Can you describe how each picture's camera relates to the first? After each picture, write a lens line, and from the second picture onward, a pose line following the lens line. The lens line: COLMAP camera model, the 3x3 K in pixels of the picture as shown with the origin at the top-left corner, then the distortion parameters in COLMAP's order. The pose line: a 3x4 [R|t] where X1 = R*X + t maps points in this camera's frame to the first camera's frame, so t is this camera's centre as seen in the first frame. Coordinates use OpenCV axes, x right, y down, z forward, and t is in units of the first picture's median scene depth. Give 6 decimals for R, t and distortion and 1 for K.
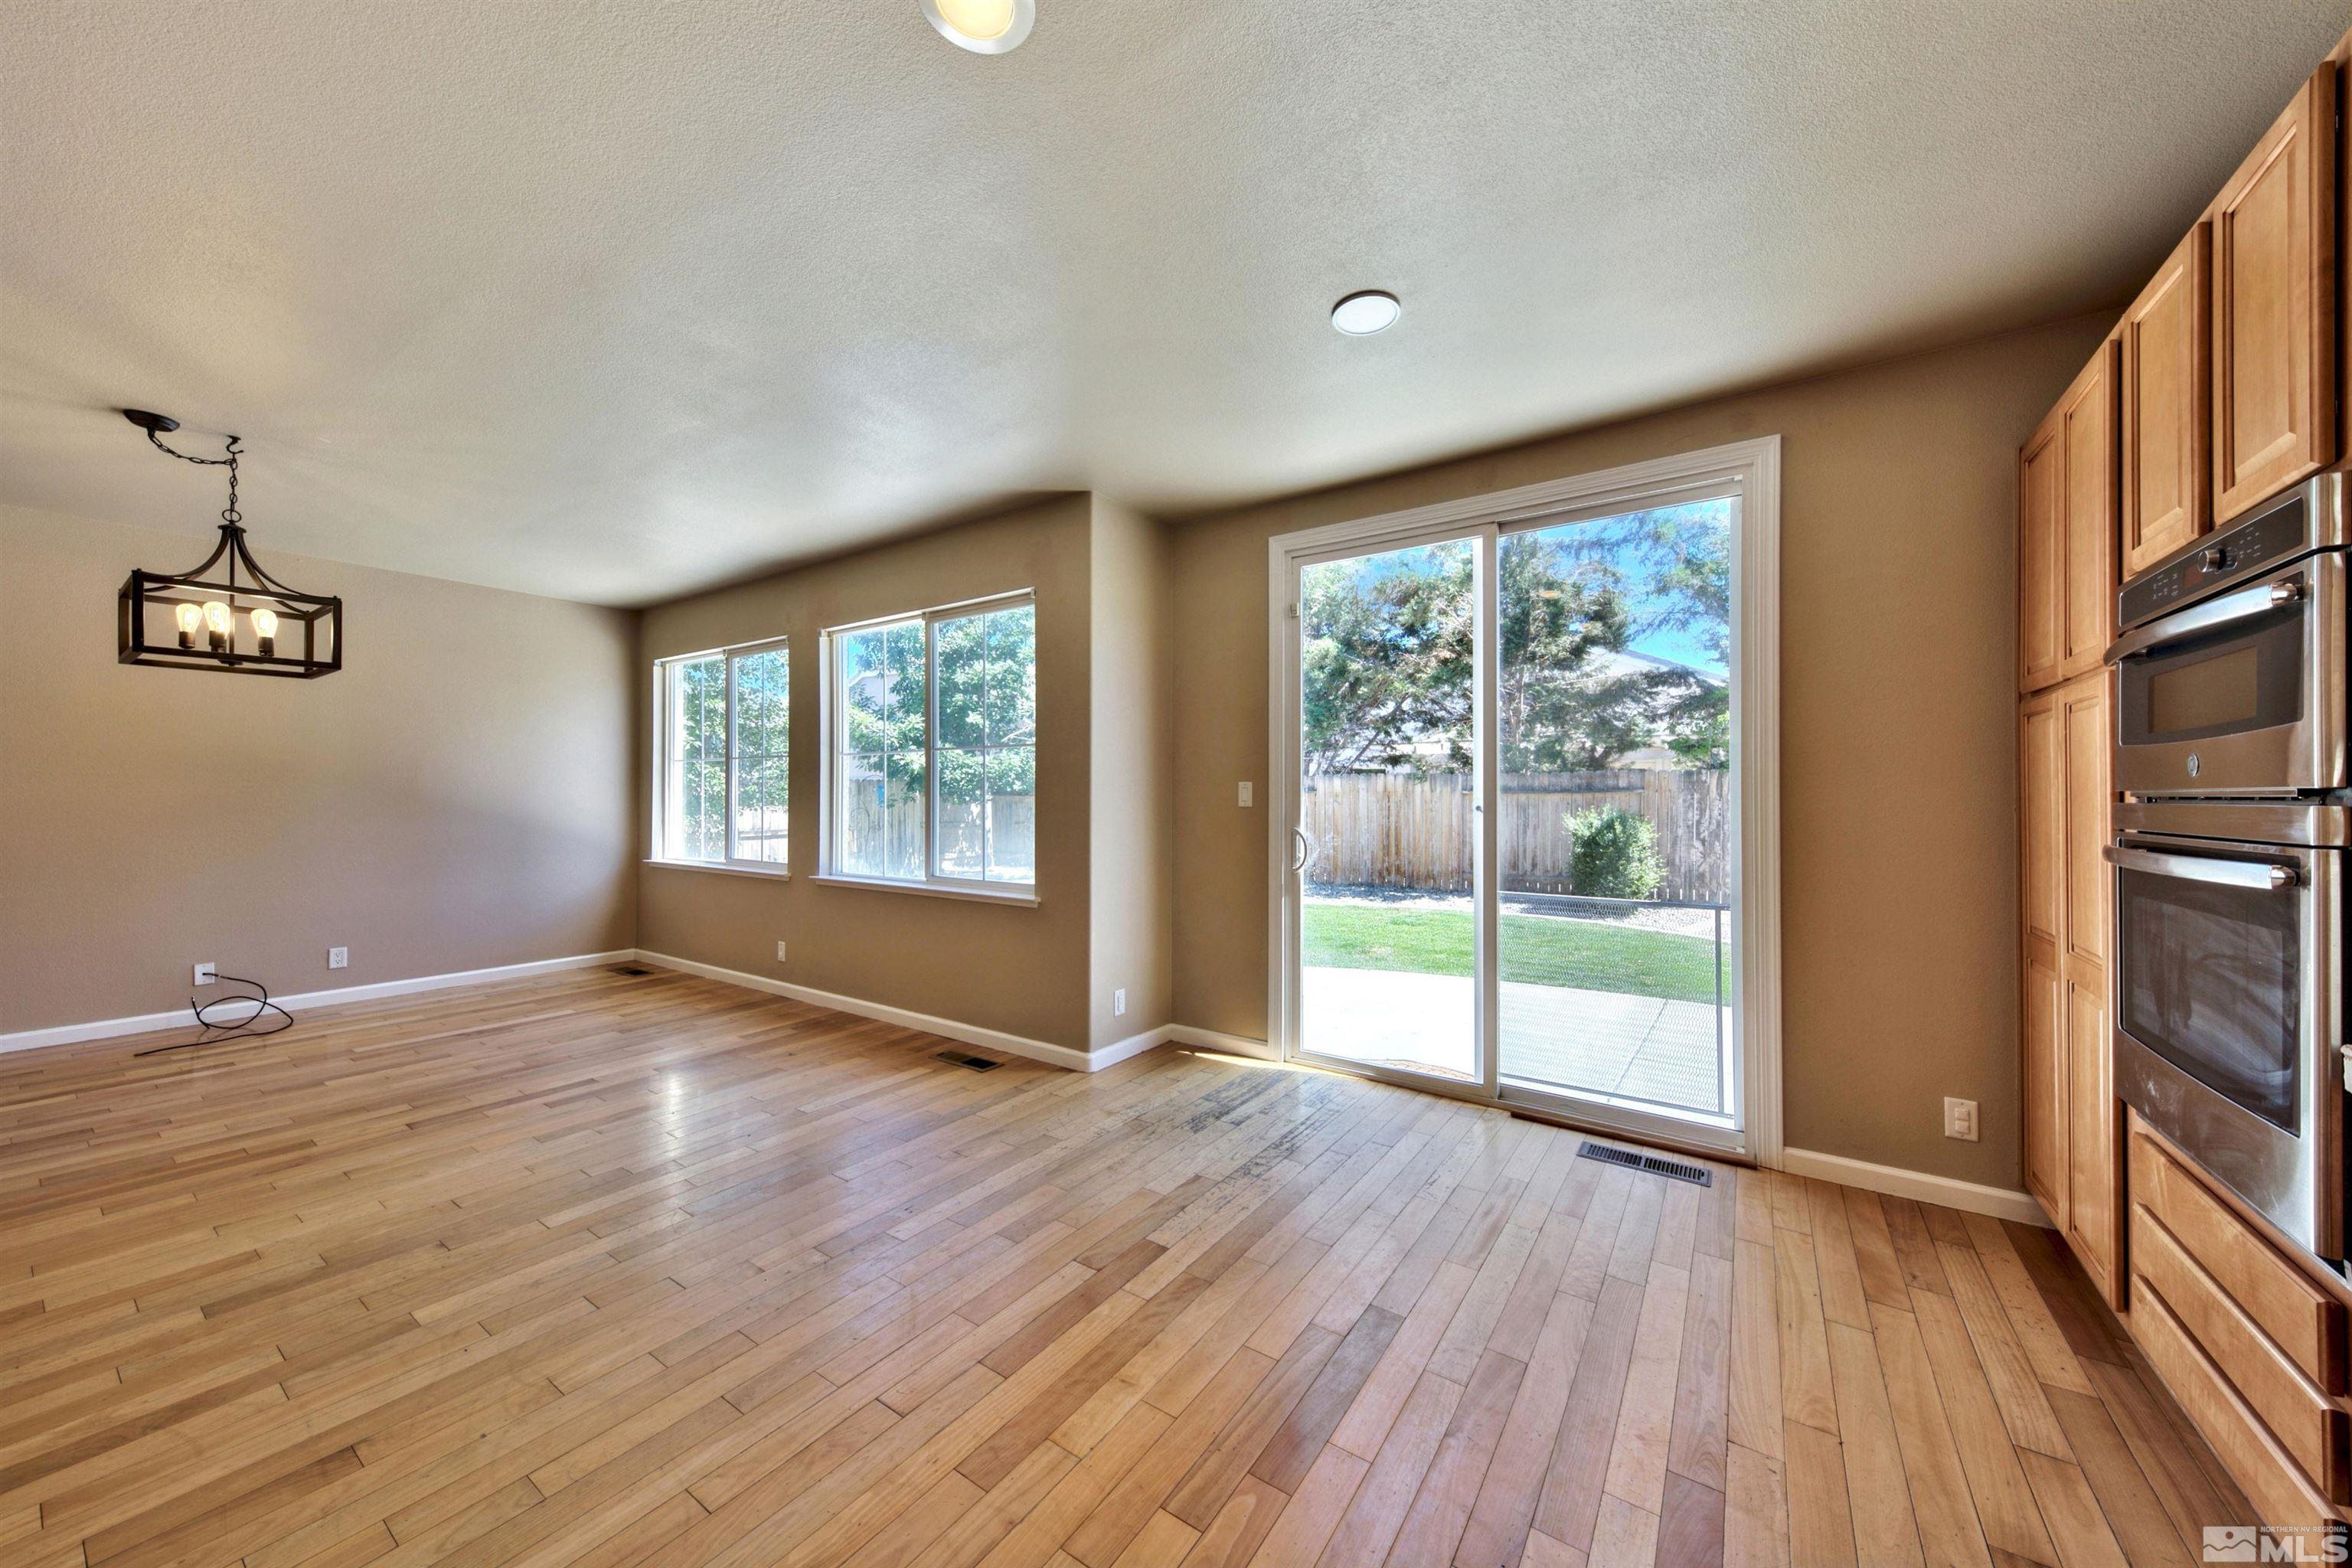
lens RADIAL K [[816.3, 0, 1188.9], [0, 816.3, 787.6], [0, 0, 1]] dist [0.014018, -0.000972]
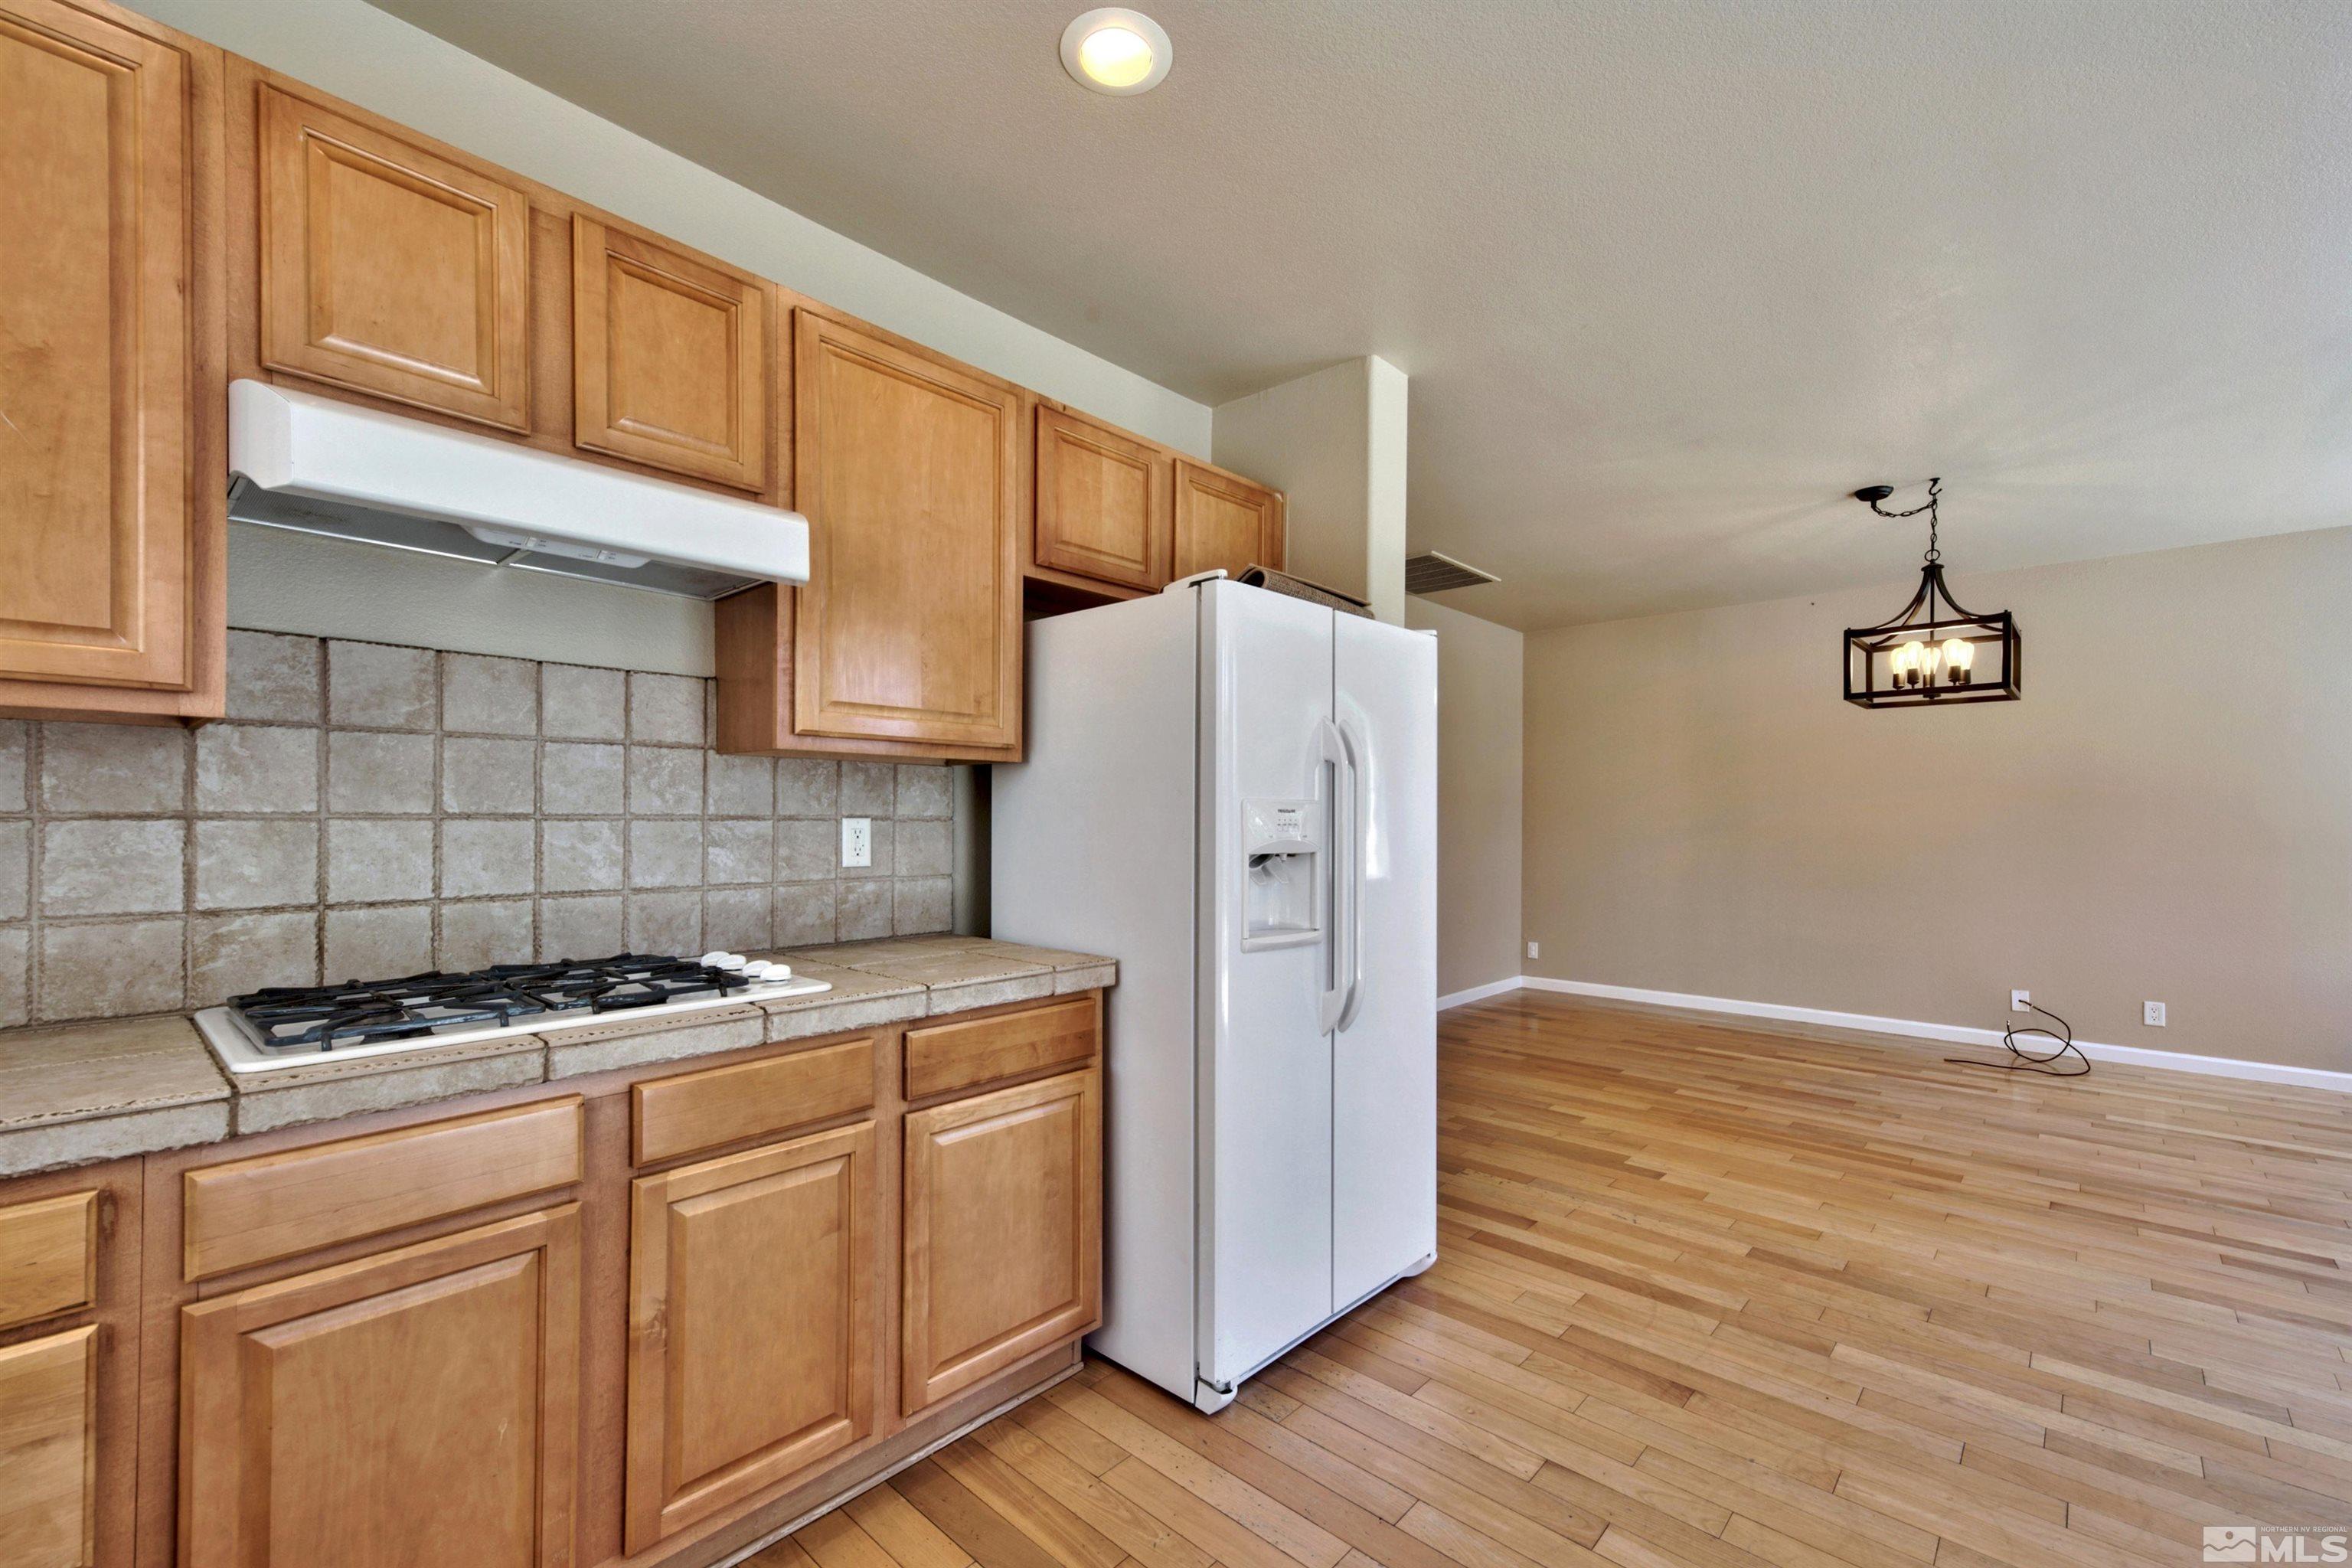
lens RADIAL K [[965.1, 0, 1160.5], [0, 965.1, 820.8], [0, 0, 1]] dist [0.001230, -0.000012]
pose [[-0.175797, -0.003365, -0.984421, 0.219784], [0.007570, 0.999960, -0.004770, 0.005334], [0.984397, -0.008291, -0.175765, 0.265606]]
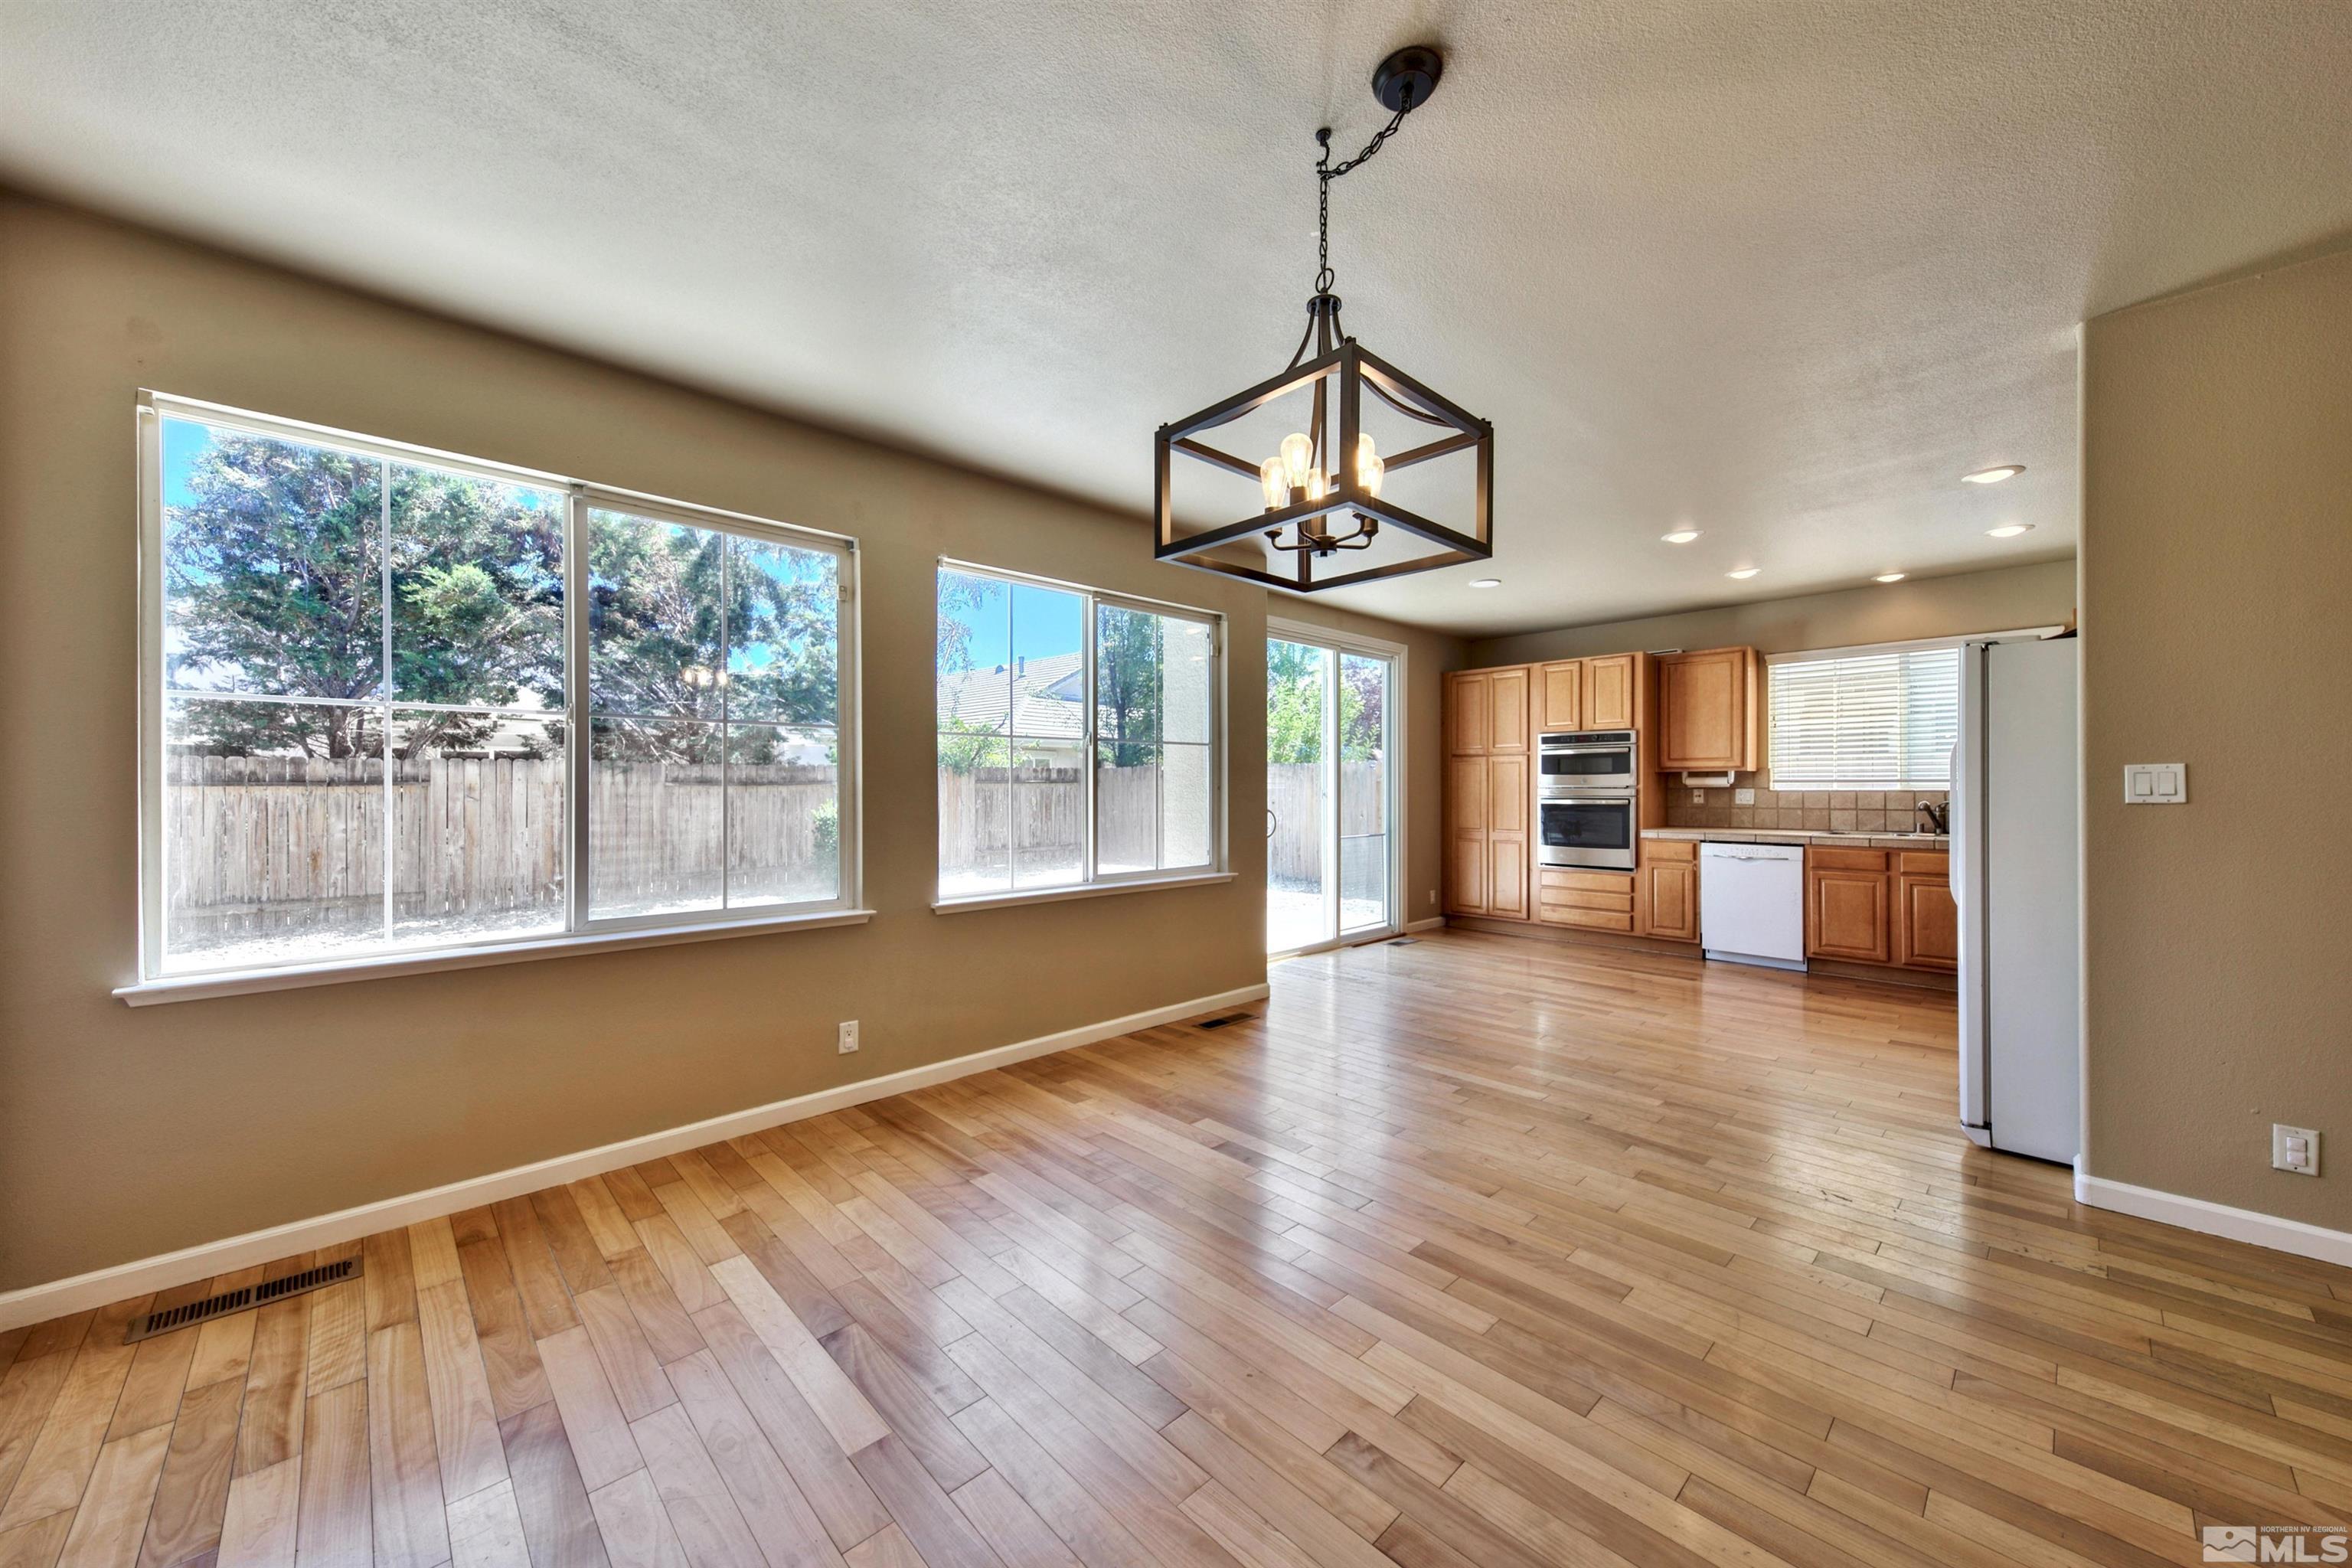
lens RADIAL K [[835.1, 0, 1181.2], [0, 835.1, 782.6], [0, 0, 1]] dist [0.016579, -0.002398]
pose [[0.218755, 0.002003, 0.975778, -1.776235], [-0.006577, 0.999978, -0.000579, 0.001989], [-0.975758, -0.006291, 0.218763, 1.003286]]
